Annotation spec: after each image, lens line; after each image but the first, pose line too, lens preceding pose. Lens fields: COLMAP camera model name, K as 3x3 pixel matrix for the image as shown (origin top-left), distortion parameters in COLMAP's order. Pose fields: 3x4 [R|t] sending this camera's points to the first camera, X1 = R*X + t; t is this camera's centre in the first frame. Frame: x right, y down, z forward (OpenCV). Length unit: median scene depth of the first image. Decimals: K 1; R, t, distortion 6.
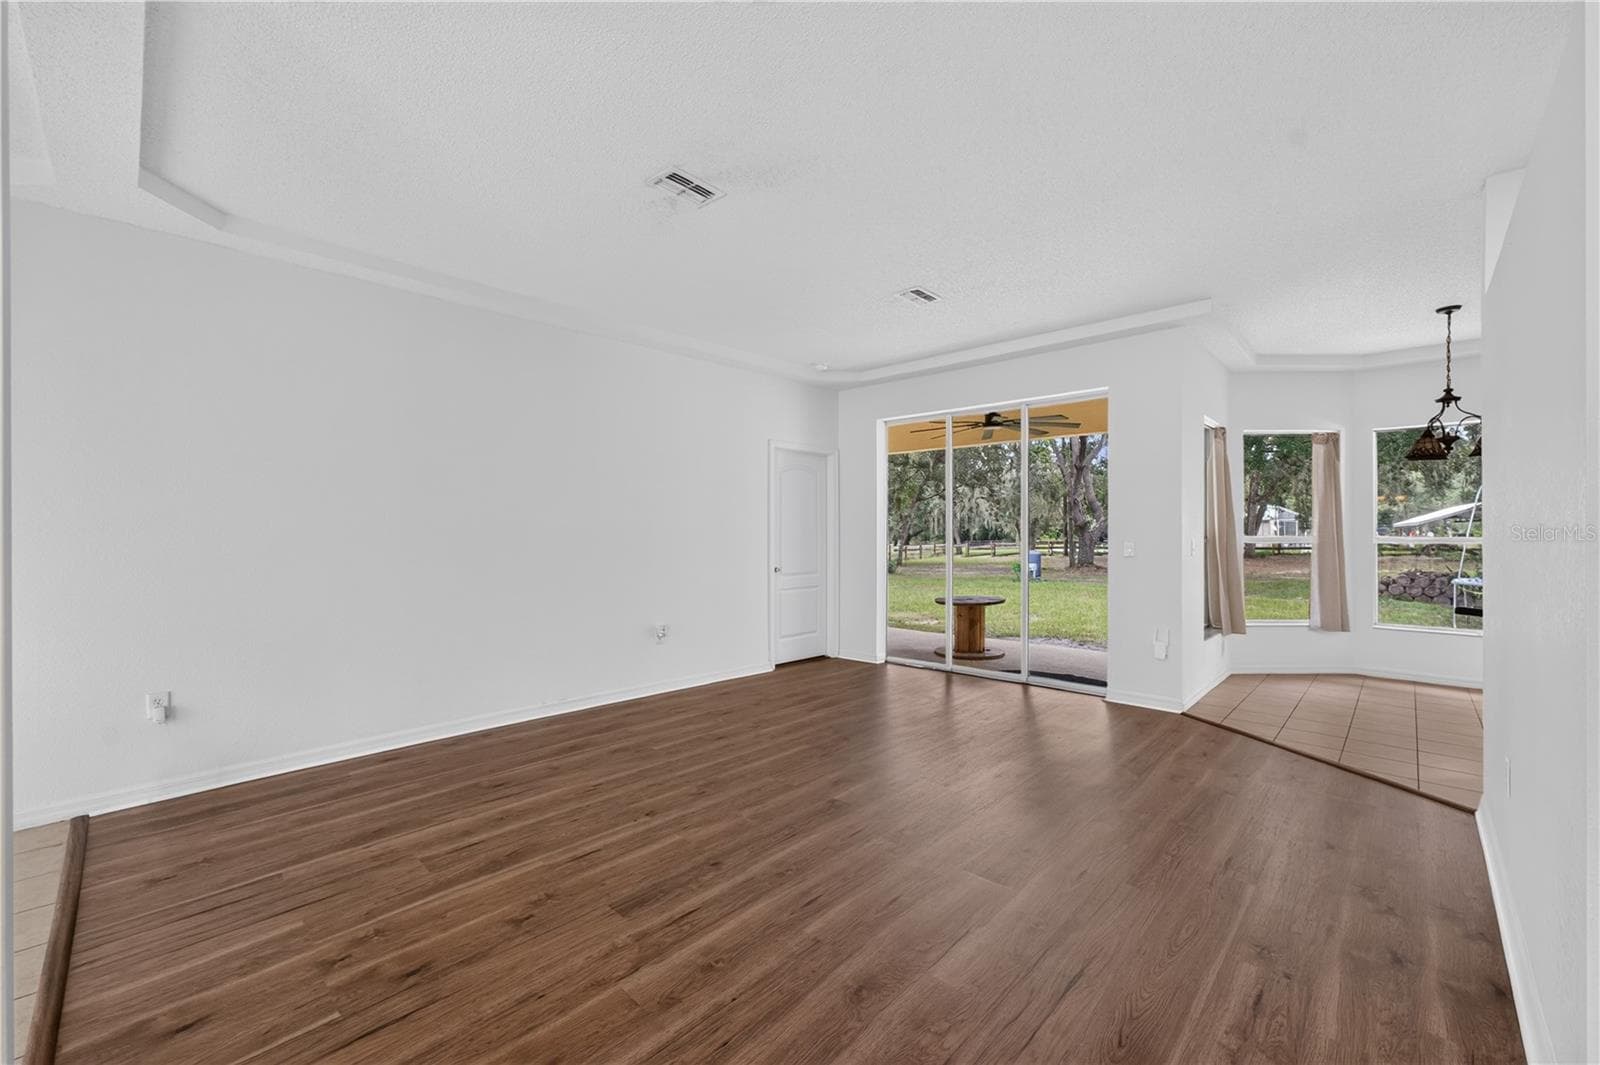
lens RADIAL K [[647.7, 0, 797.2], [0, 647.7, 527.2], [0, 0, 1]] dist [-0.033250, 0.025278]
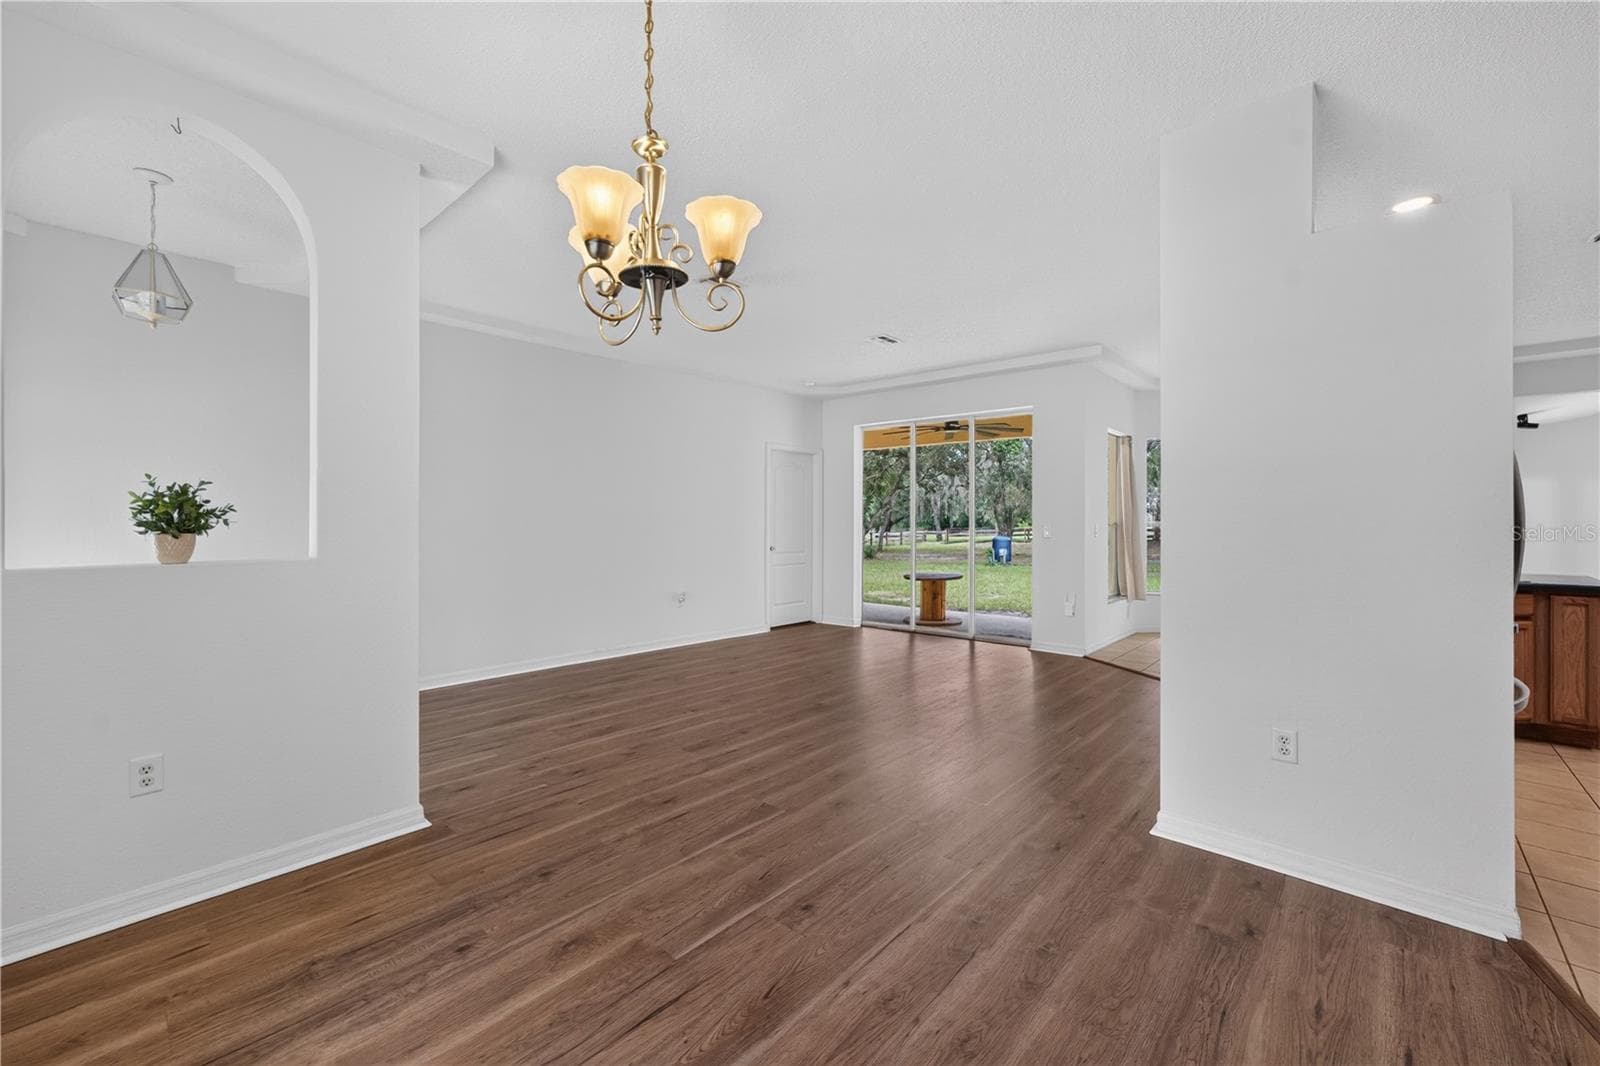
lens RADIAL K [[647.7, 0, 797.2], [0, 647.7, 527.7], [0, 0, 1]] dist [-0.033250, 0.025278]
pose [[0.999624, 0.002552, 0.027312, -0.016167], [-0.003135, 0.999768, 0.021307, -0.000050], [-0.027252, -0.021385, 0.999400, -0.205272]]
